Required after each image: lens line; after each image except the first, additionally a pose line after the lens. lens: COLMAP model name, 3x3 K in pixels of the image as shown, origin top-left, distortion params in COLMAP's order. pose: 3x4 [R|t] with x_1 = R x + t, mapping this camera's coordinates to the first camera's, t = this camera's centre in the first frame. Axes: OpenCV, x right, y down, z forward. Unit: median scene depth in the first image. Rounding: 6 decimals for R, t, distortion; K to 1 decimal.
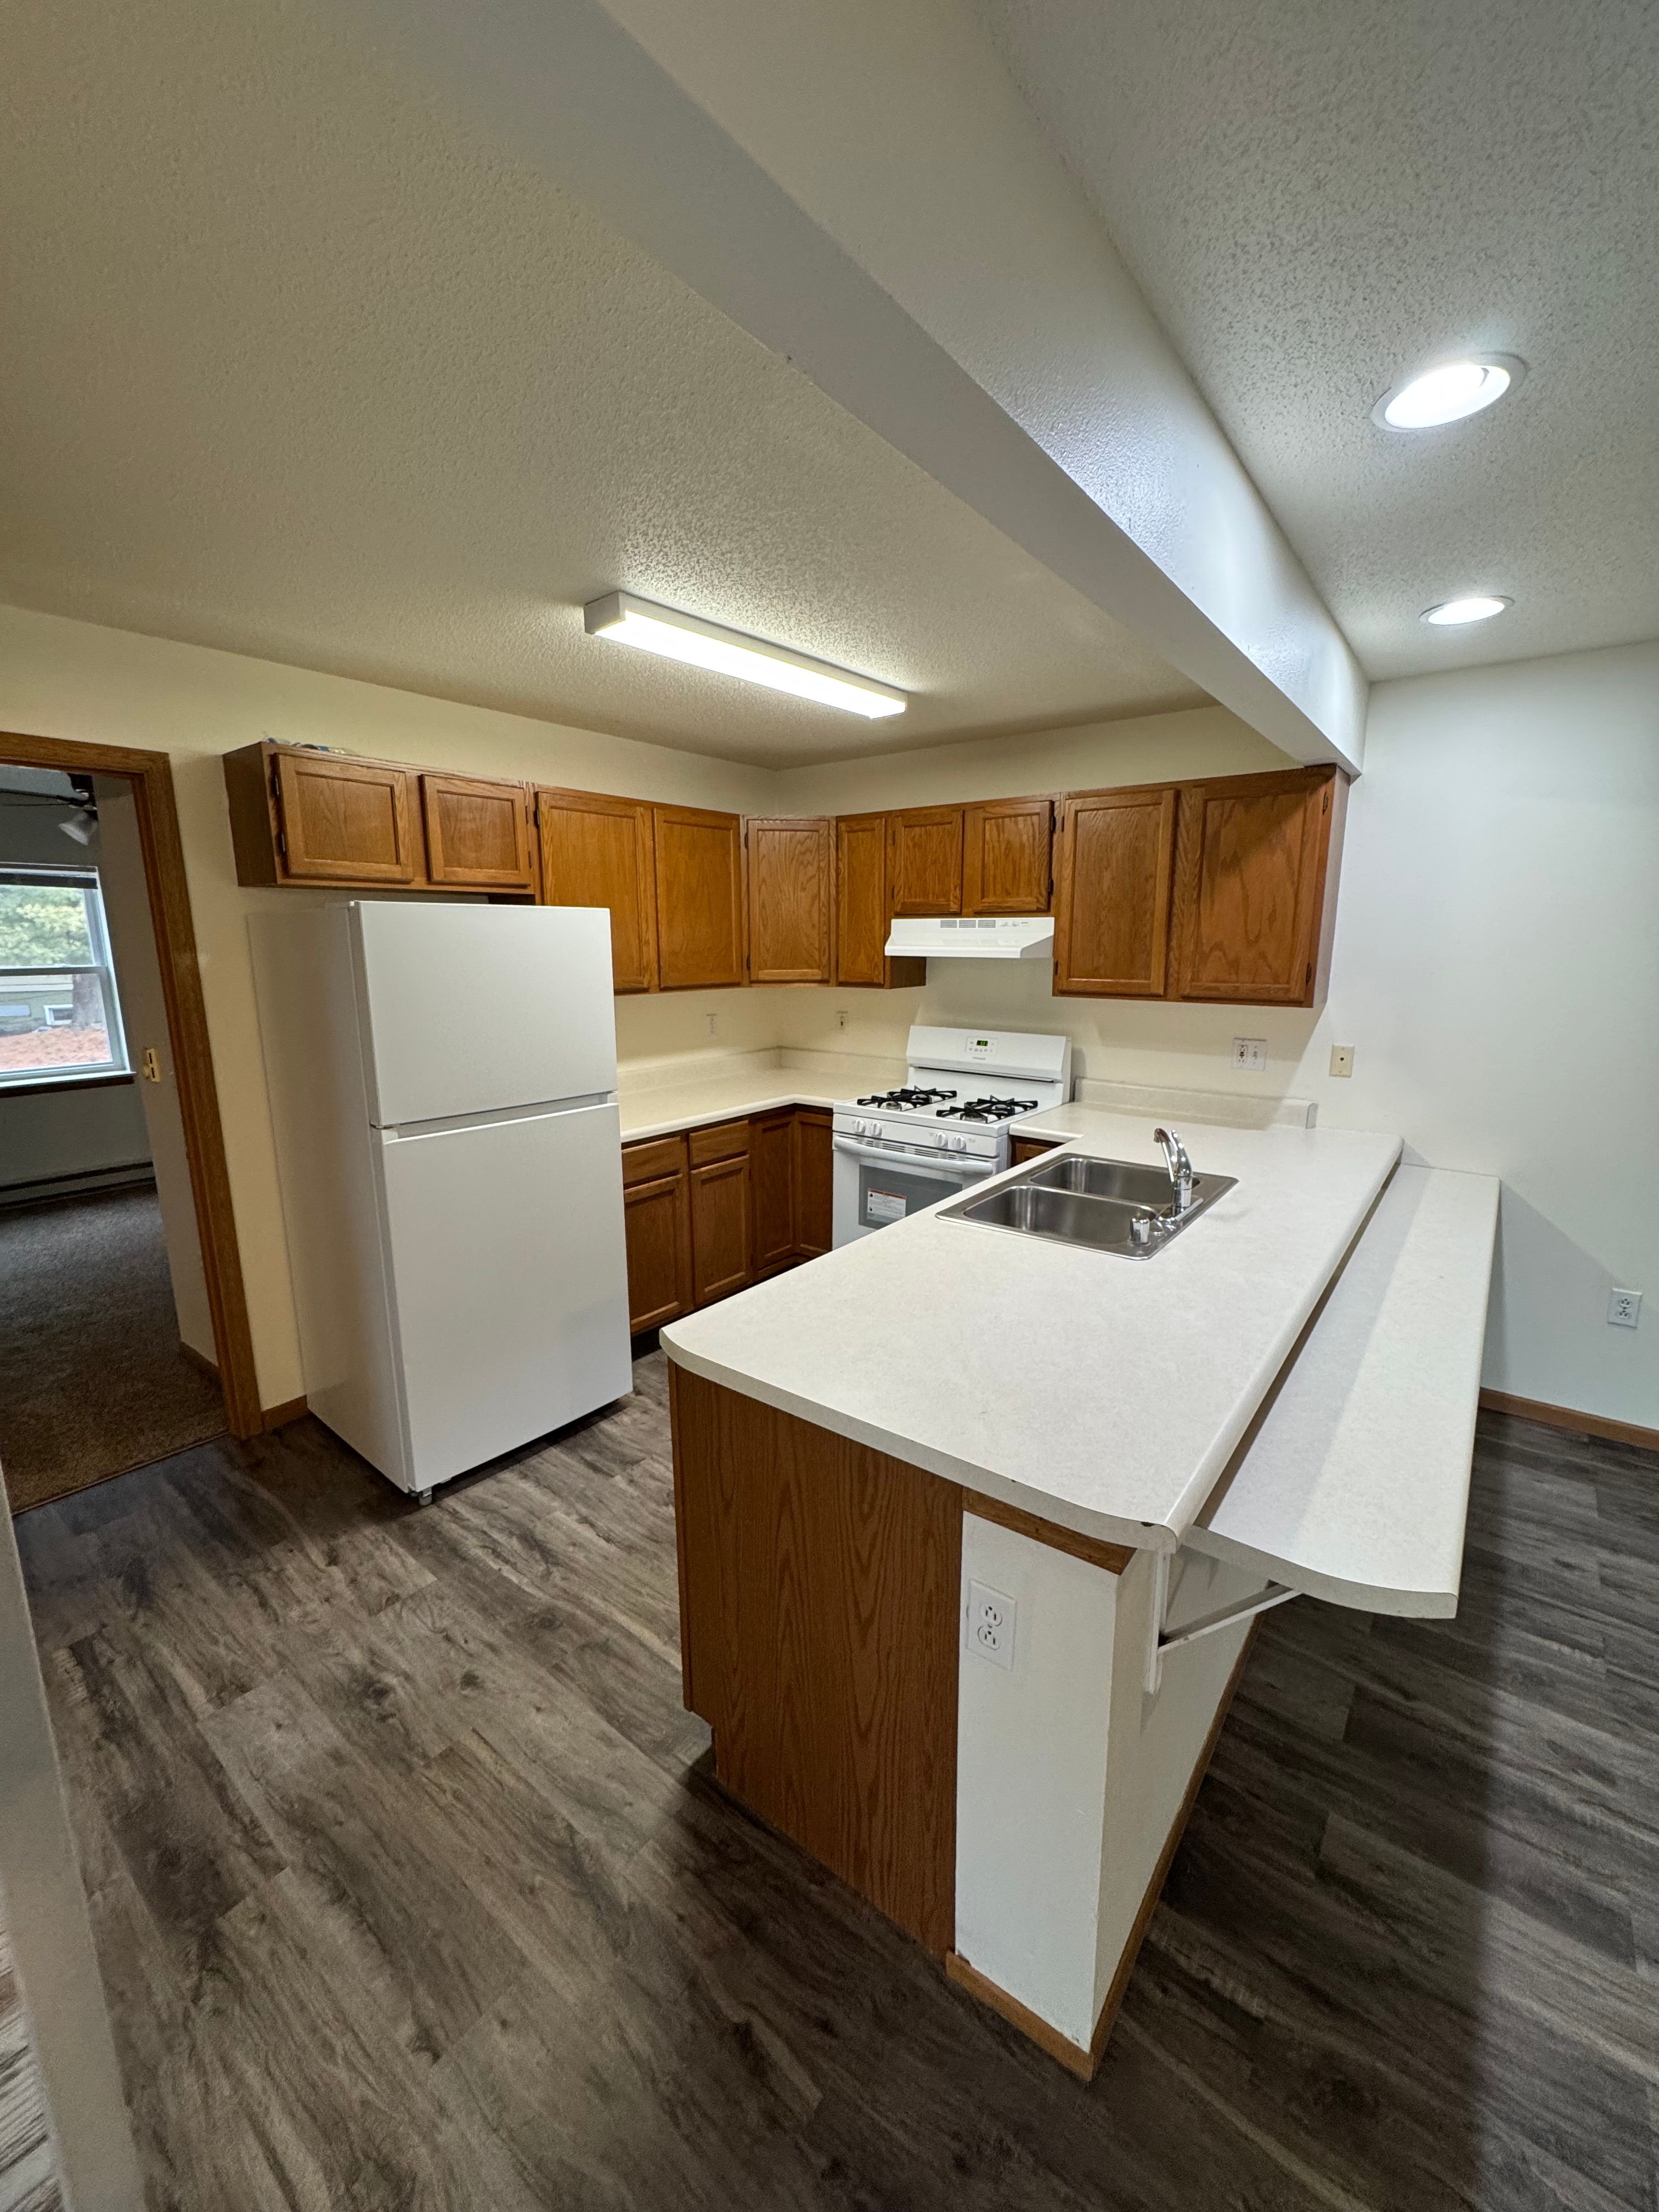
lens RADIAL K [[877.9, 0, 830.1], [0, 877.9, 1108.4], [0, 0, 1]] dist [-0.002718, -0.000091]
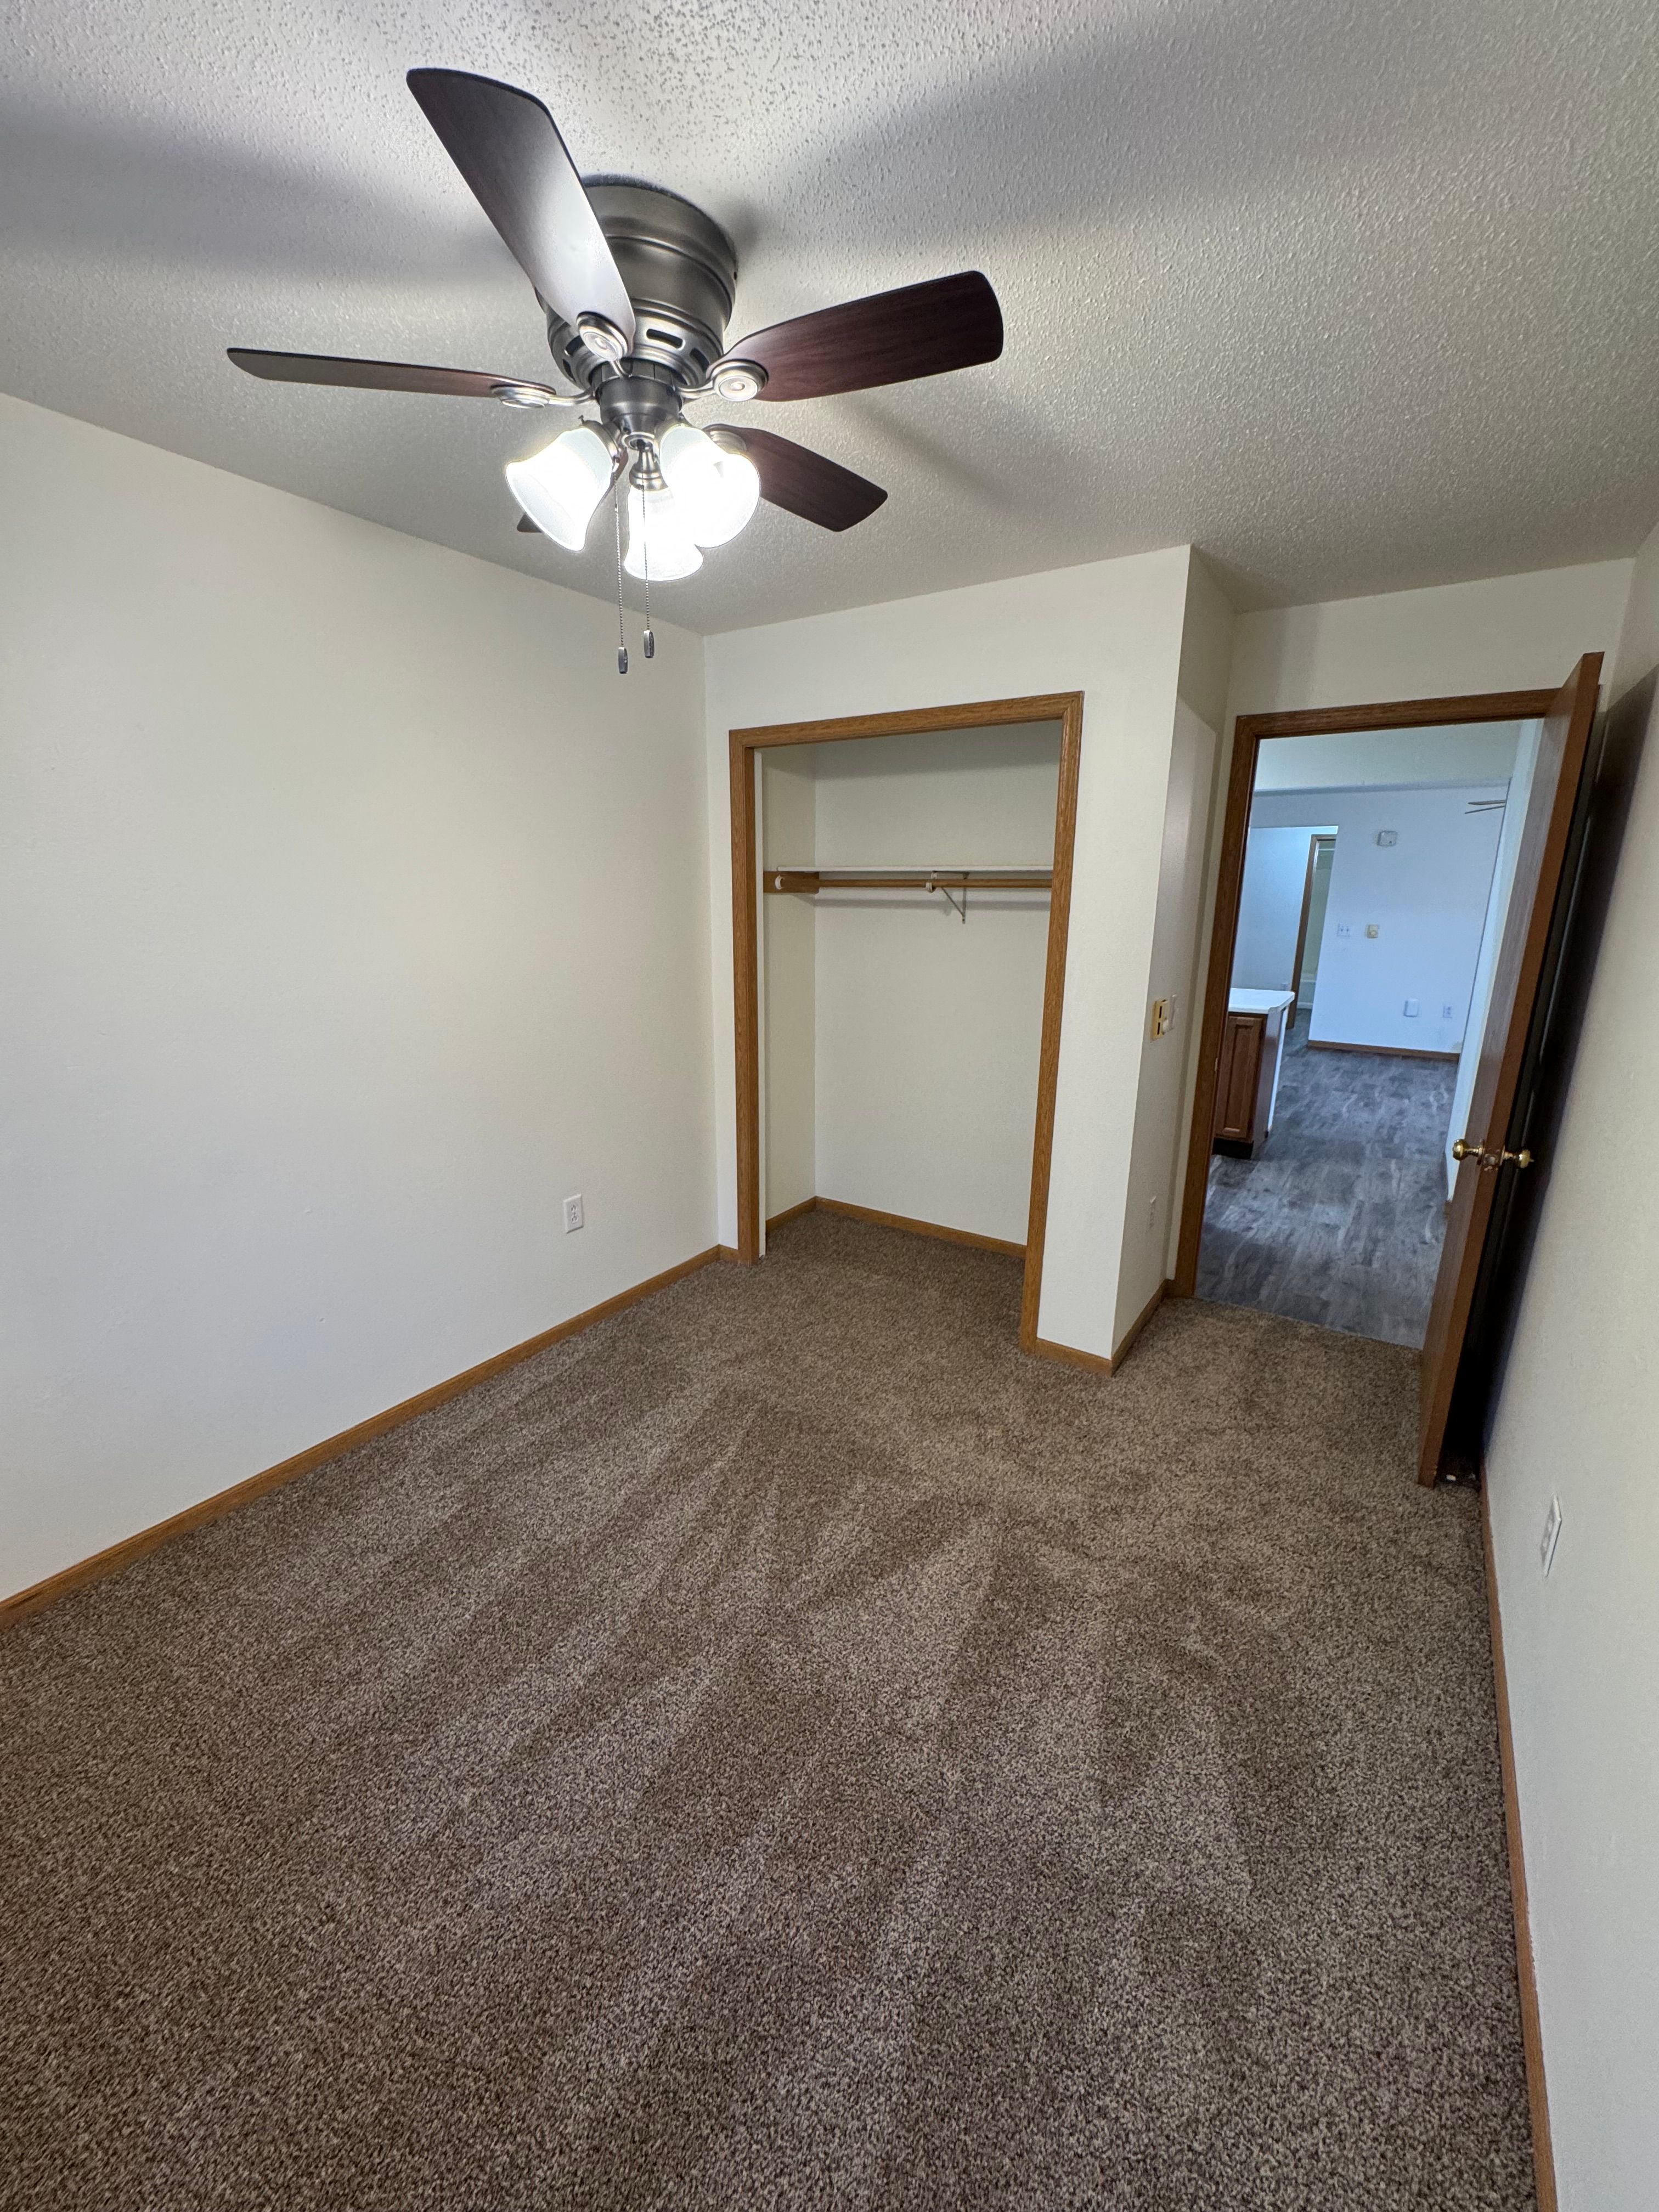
lens RADIAL K [[877.9, 0, 830.1], [0, 877.9, 1108.4], [0, 0, 1]] dist [-0.002718, -0.000091]
pose [[-0.068928, -0.248948, 0.966061, -2.016348], [0.179260, 0.949512, 0.257474, -0.311202], [-0.981384, 0.190924, -0.020822, 1.690735]]
